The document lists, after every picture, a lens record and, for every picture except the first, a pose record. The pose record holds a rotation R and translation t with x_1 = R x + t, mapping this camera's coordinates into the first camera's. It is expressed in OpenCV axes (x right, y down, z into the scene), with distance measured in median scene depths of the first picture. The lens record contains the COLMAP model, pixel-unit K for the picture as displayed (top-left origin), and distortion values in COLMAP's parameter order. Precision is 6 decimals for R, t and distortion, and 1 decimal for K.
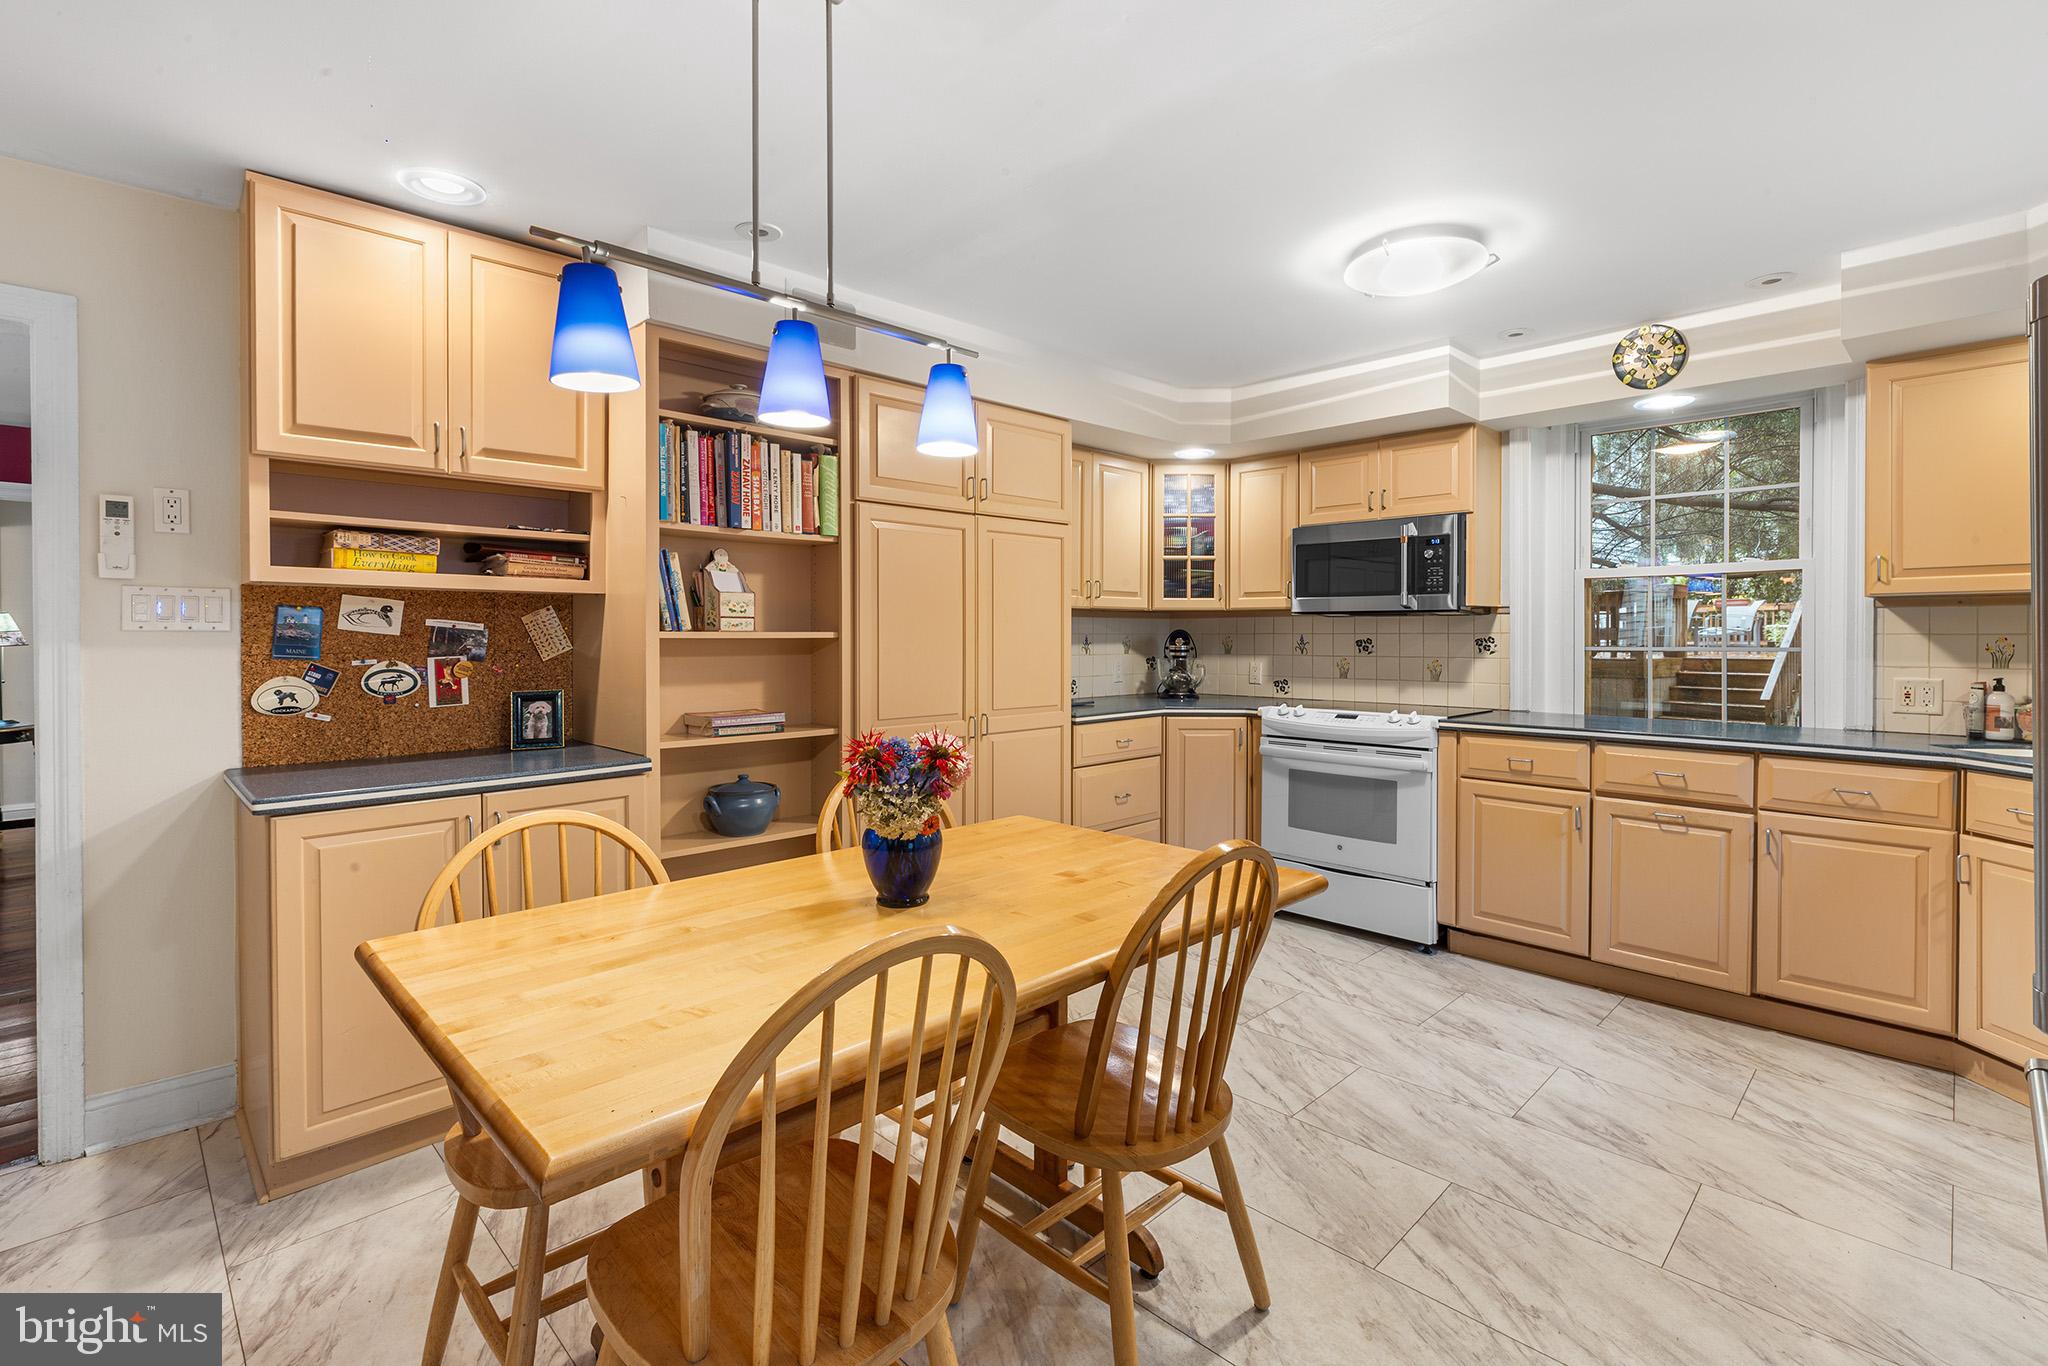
lens RADIAL K [[934.9, 0, 1026.9], [0, 934.9, 617.1], [0, 0, 1]] dist [0.001062, 0.000135]
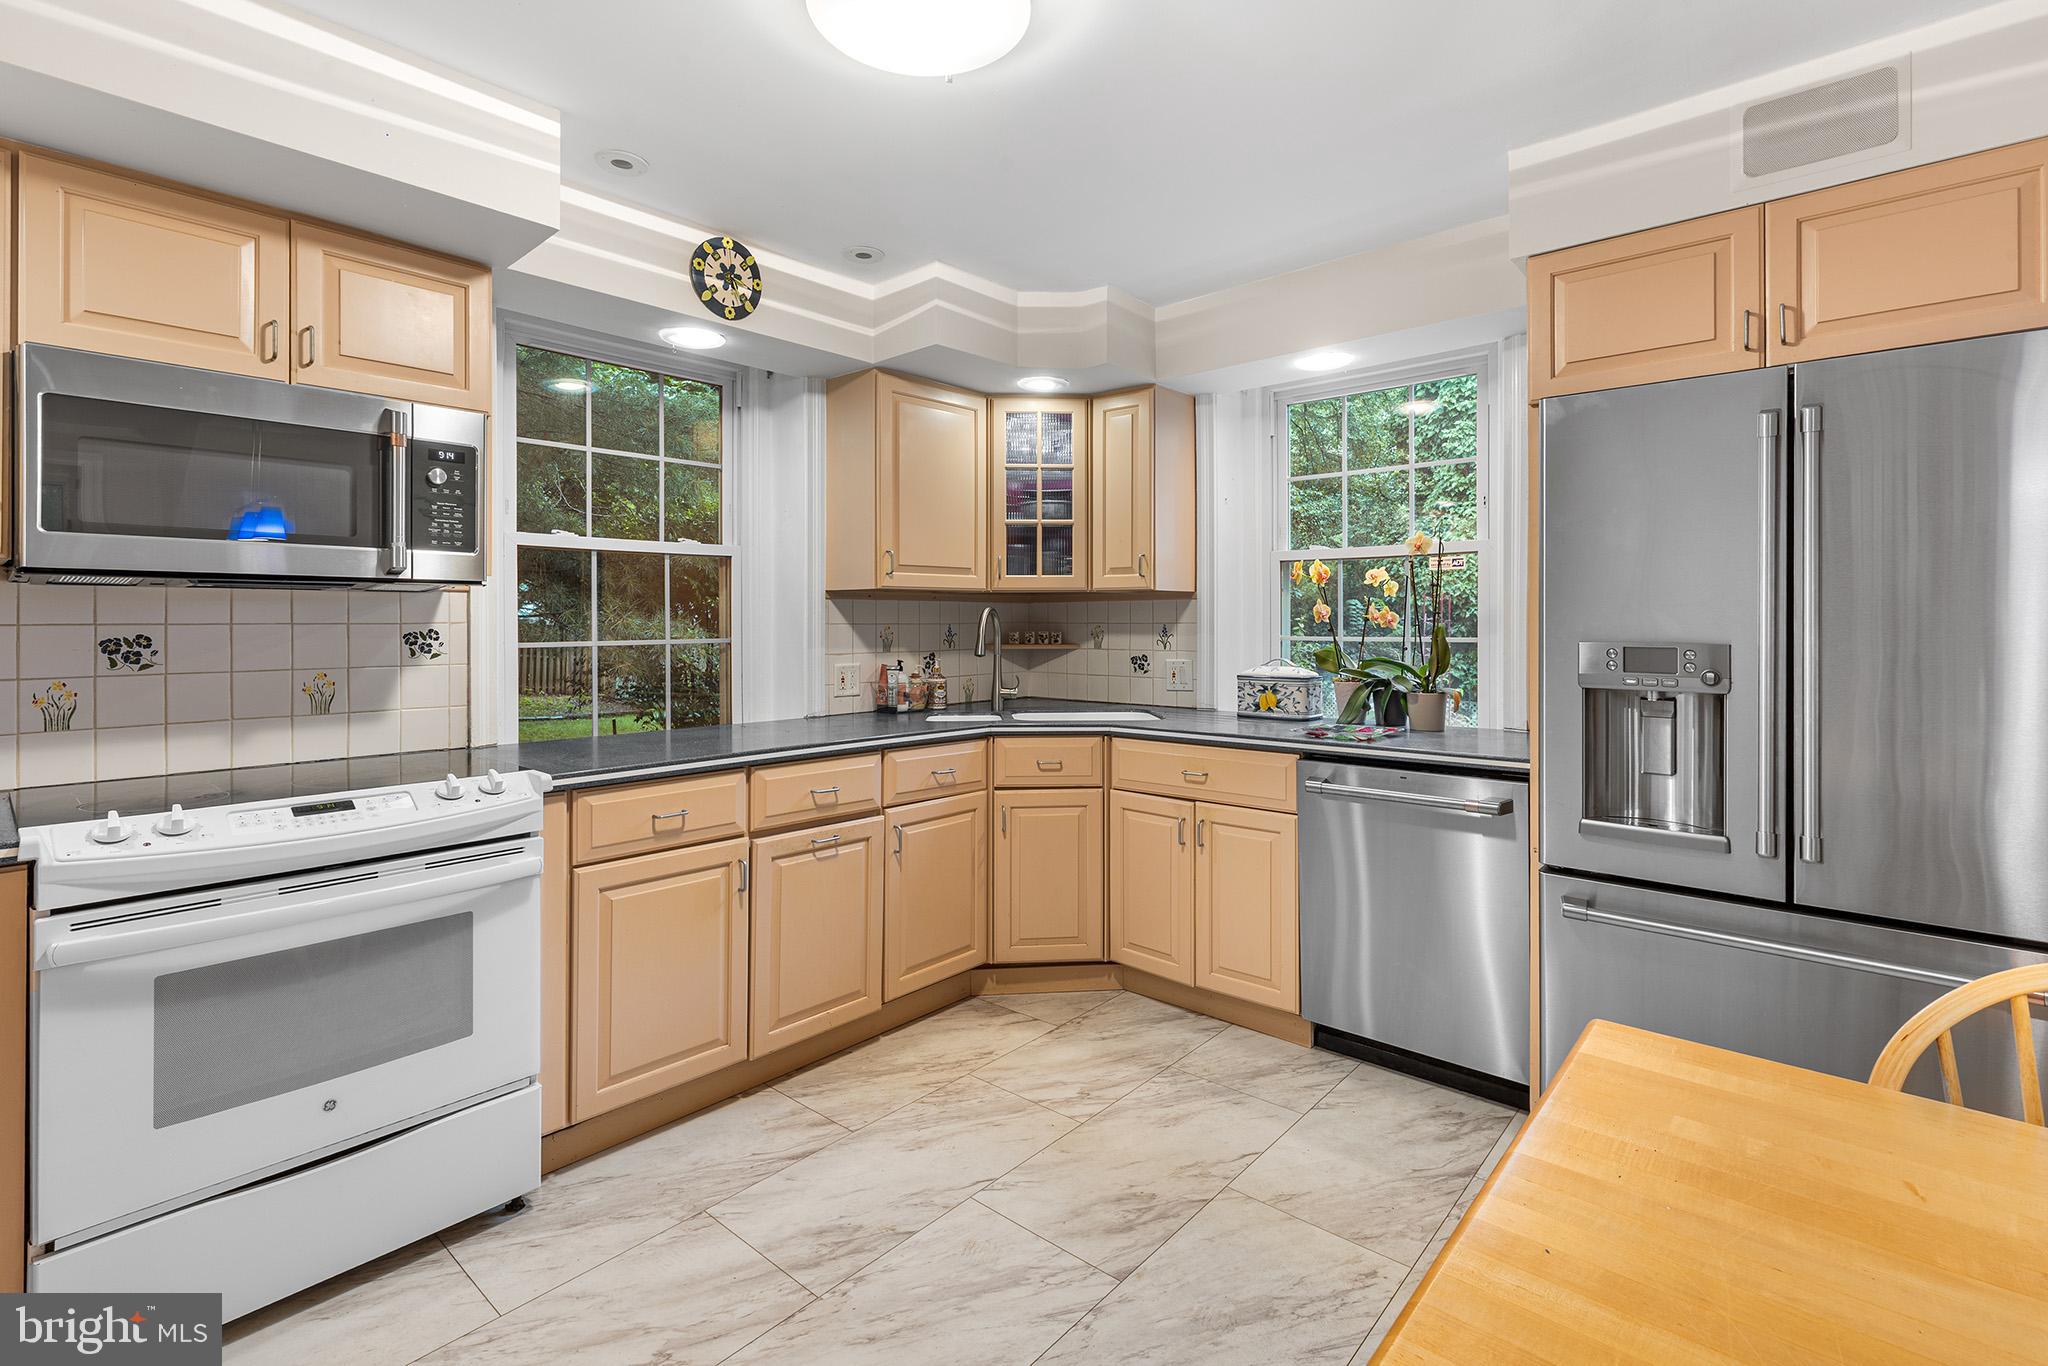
lens RADIAL K [[934.9, 0, 1026.9], [0, 934.9, 617.1], [0, 0, 1]] dist [0.001062, 0.000135]
pose [[-0.066933, 0.005928, 0.997740, -0.164952], [-0.016478, 0.999839, -0.007046, 0.014862], [-0.997621, -0.016912, -0.066824, 0.874776]]
